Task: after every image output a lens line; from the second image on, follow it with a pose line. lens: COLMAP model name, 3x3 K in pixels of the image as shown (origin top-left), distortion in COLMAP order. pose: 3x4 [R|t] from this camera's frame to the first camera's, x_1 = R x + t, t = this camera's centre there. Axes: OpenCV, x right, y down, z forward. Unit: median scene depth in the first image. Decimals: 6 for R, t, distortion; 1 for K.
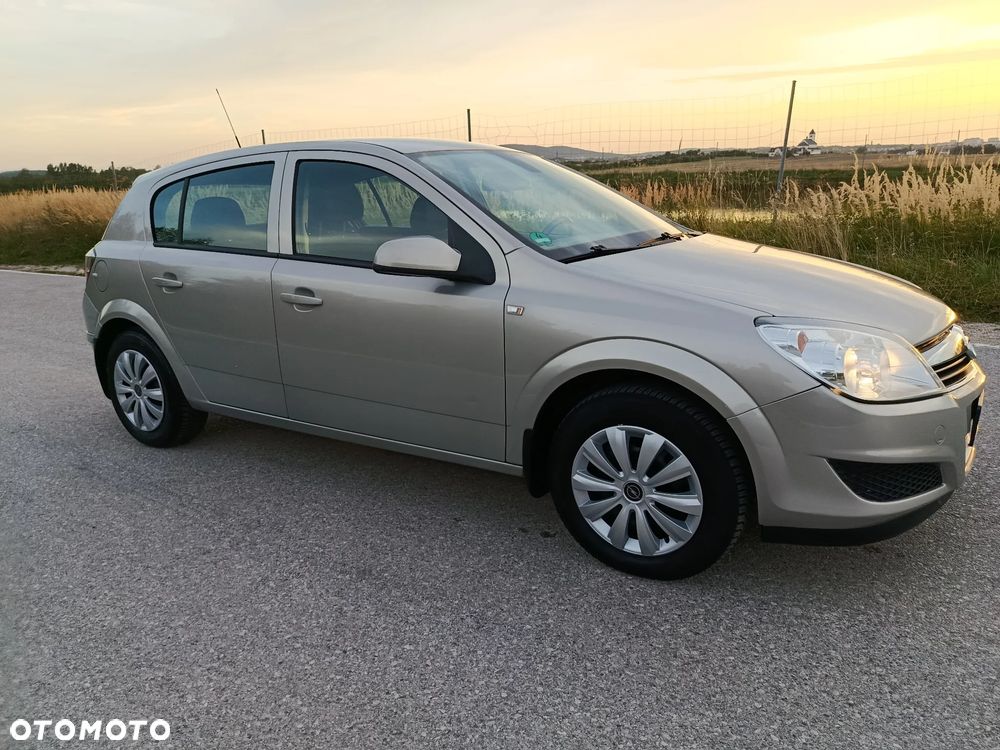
lens RADIAL K [[698.9, 0, 498.8], [0, 698.9, 375.1], [0, 0, 1]] dist [0.041873, -0.042997]
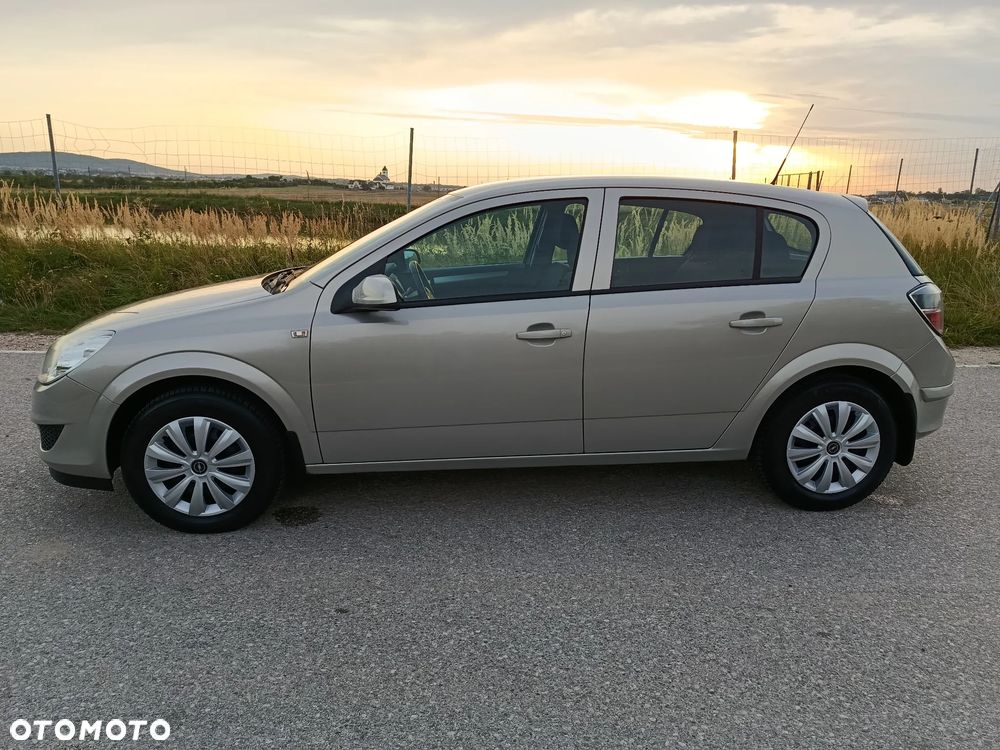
lens RADIAL K [[698.9, 0, 501.8], [0, 698.9, 376.7], [0, 0, 1]] dist [0.041873, -0.042997]
pose [[0.845418, -0.076321, 0.528625, -0.271717], [0.093775, 0.995574, -0.006236, -0.060136], [-0.525809, 0.054844, 0.848833, 0.111028]]
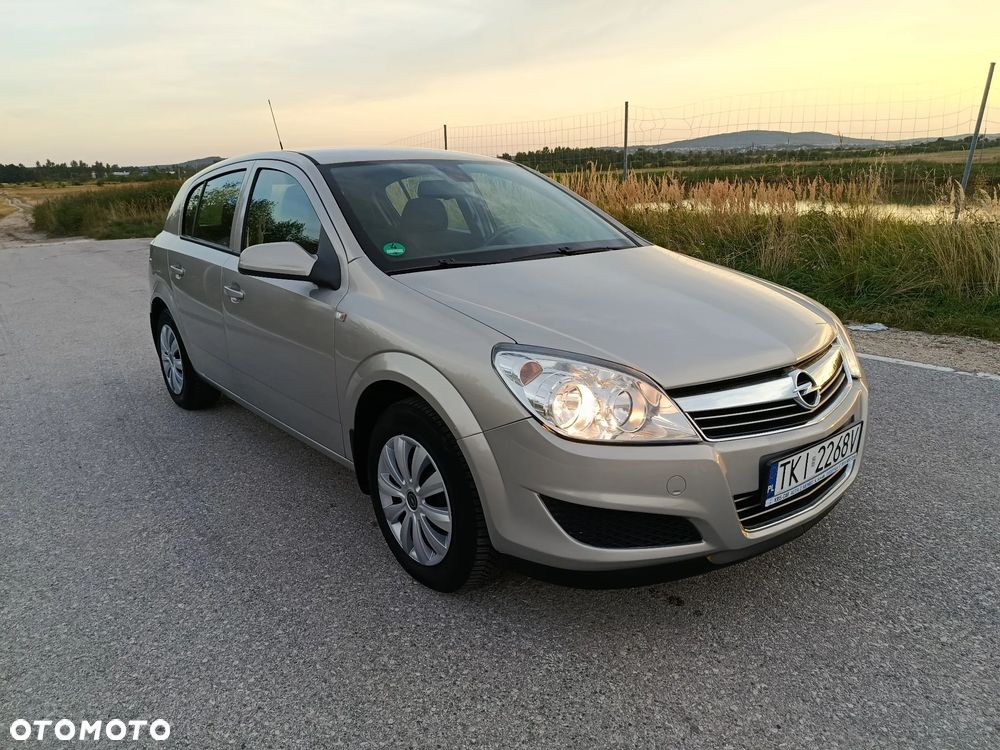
lens RADIAL K [[698.9, 0, 495.6], [0, 698.9, 370.8], [0, 0, 1]] dist [0.041873, -0.042997]
pose [[0.950433, 0.093056, -0.296679, 0.552097], [-0.090170, 0.995651, 0.023427, -0.054747], [0.297569, 0.004486, 0.954690, 0.047573]]
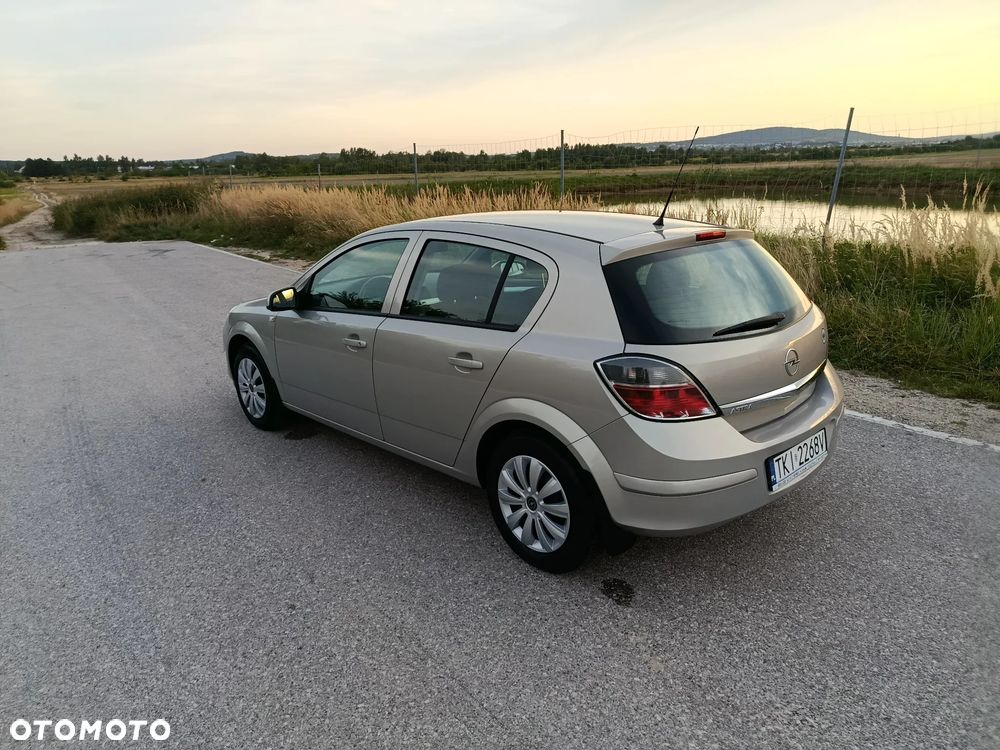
lens RADIAL K [[700.4, 0, 492.0], [0, 700.4, 369.8], [0, 0, 1]] dist [0.037623, -0.037466]
pose [[0.939884, 0.106345, -0.324514, 1.249467], [-0.102290, 0.994315, 0.029581, -0.151219], [0.325814, 0.005392, 0.945418, -0.318124]]
